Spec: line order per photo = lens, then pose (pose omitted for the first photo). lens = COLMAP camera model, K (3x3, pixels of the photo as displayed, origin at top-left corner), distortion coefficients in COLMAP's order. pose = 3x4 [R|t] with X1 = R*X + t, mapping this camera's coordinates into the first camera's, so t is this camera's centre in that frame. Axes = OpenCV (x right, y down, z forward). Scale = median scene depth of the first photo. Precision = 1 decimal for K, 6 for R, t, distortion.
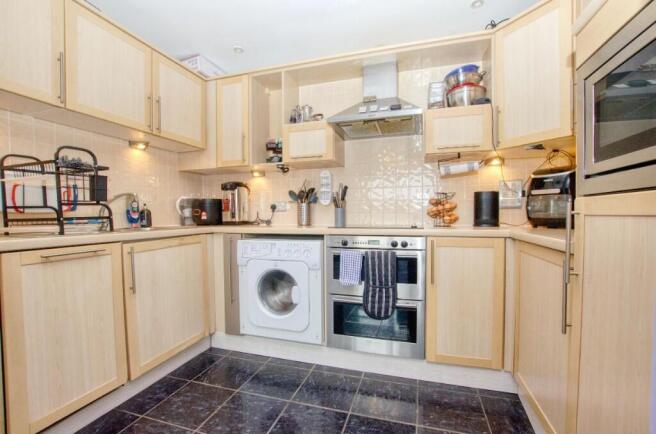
lens RADIAL K [[297.5, 0, 333.7], [0, 297.5, 220.0], [0, 0, 1]] dist [-0.002453, -0.000038]
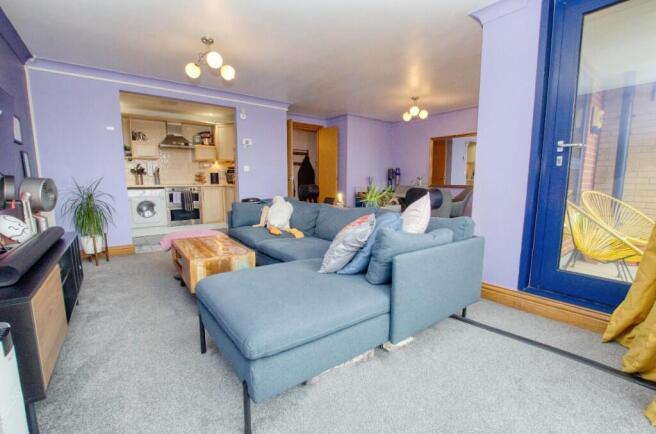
lens RADIAL K [[297.5, 0, 331.3], [0, 297.5, 218.0], [0, 0, 1]] dist [-0.002453, -0.000038]
pose [[0.591219, -0.103711, 0.799815, -1.349728], [0.005285, 0.992175, 0.124747, -0.005108], [-0.806493, -0.069525, 0.587141, -1.922873]]
